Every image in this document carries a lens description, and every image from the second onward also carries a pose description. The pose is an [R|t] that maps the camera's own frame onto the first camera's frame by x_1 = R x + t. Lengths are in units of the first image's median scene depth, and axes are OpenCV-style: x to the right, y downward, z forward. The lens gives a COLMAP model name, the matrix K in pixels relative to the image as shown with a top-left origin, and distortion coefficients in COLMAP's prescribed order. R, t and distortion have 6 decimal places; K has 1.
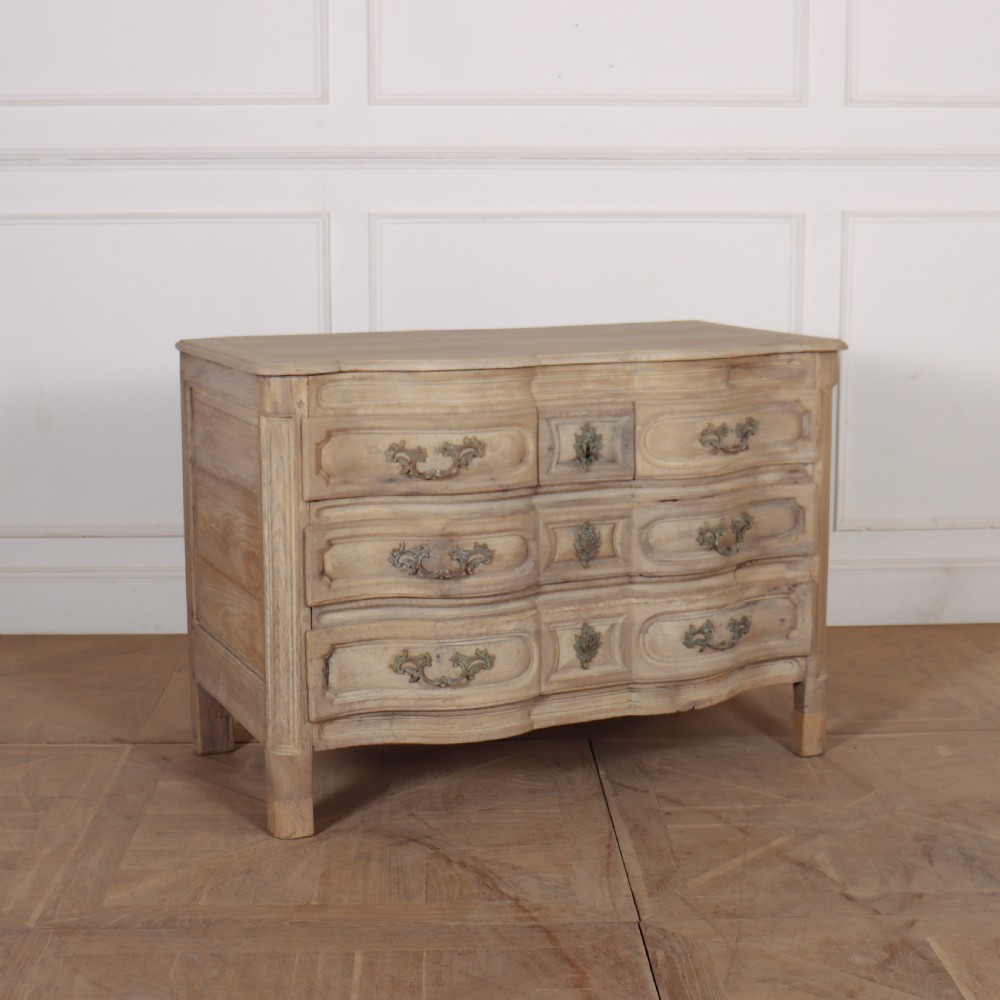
lens RADIAL K [[1758.9, 0, 501.9], [0, 1758.9, 518.2], [0, 0, 1]] dist [-0.137114, 0.153499]
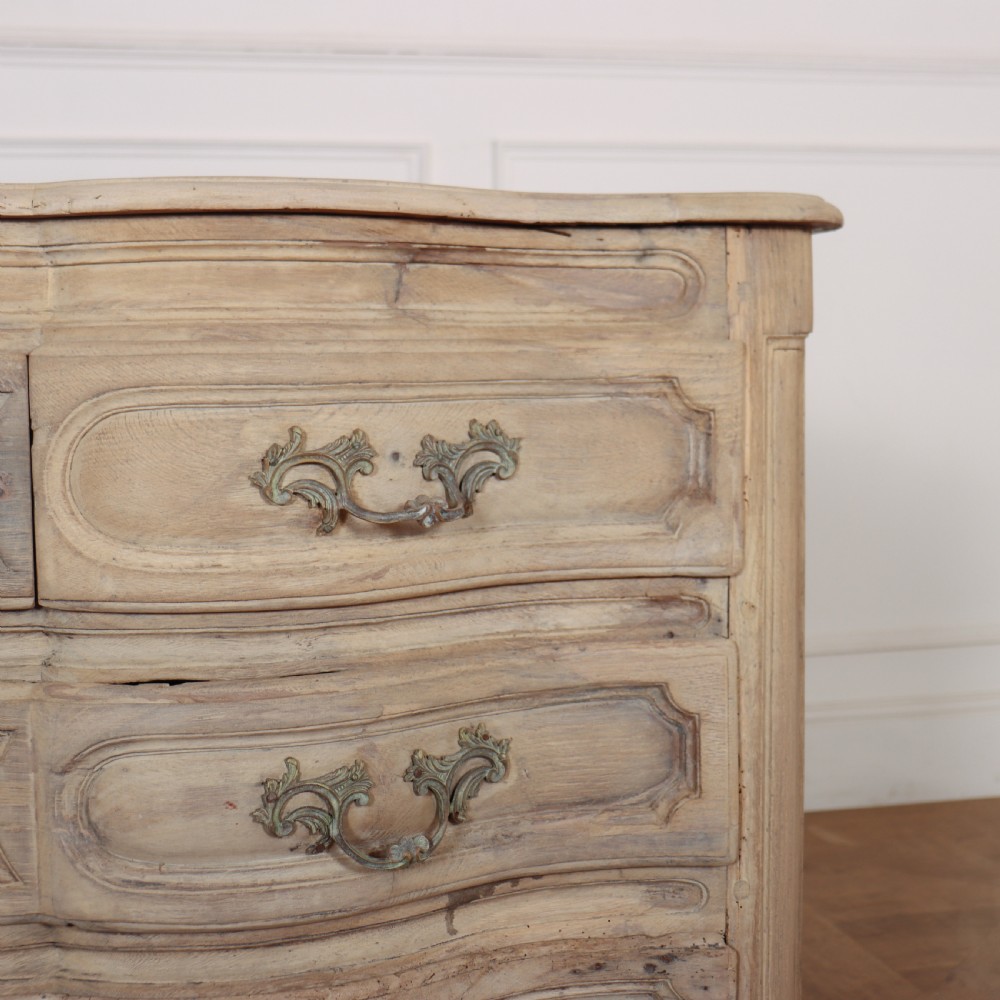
lens RADIAL K [[1679.7, 0, 411.4], [0, 1679.7, 468.6], [0, 0, 1]] dist [-0.127173, 0.268327]
pose [[0.972842, 0.006234, -0.231386, 0.210771], [-0.033054, 0.993134, -0.112215, -0.016267], [0.229098, 0.116816, 0.966369, 0.756733]]
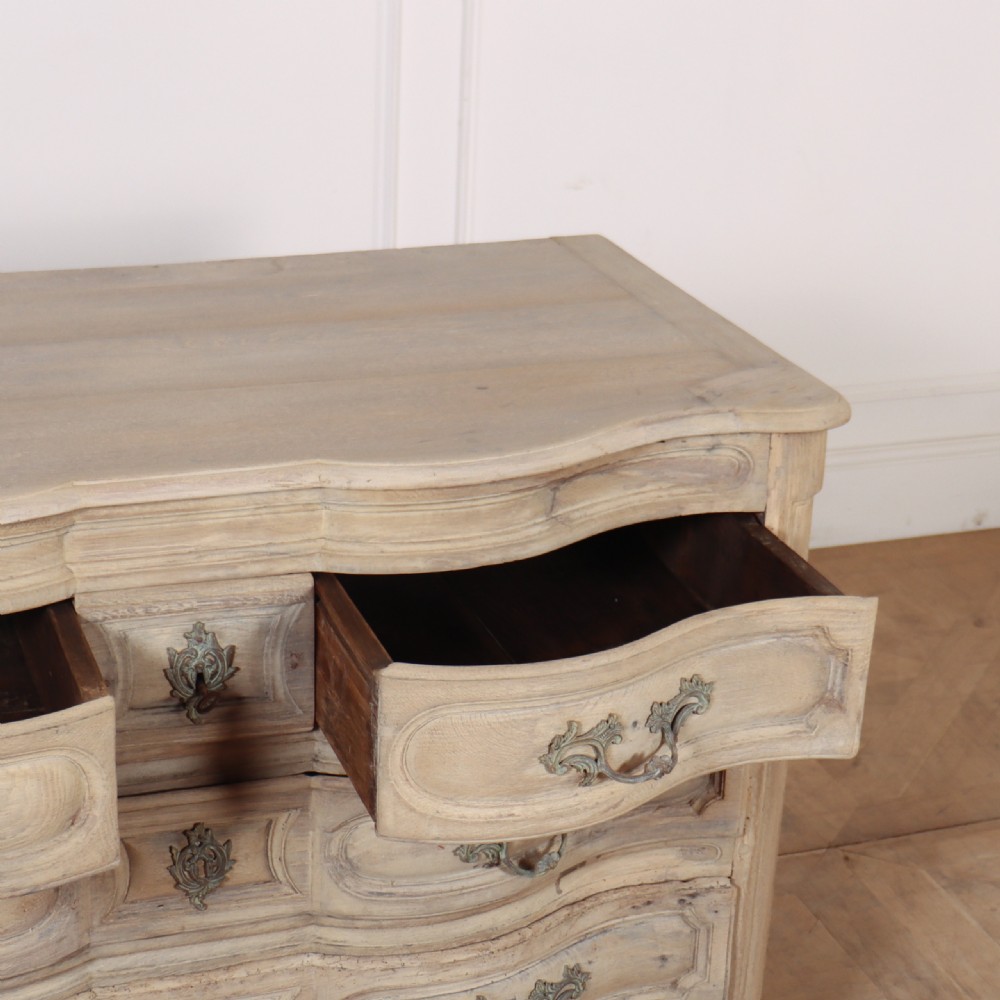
lens RADIAL K [[2225.6, 0, 499.7], [0, 2225.6, 543.2], [0, 0, 1]] dist [-0.184270, 0.136719]
pose [[0.995510, 0.072673, -0.060647, 0.158756], [-0.058356, 0.975687, 0.211257, -0.199315], [0.074526, -0.206769, 0.975547, 0.468183]]
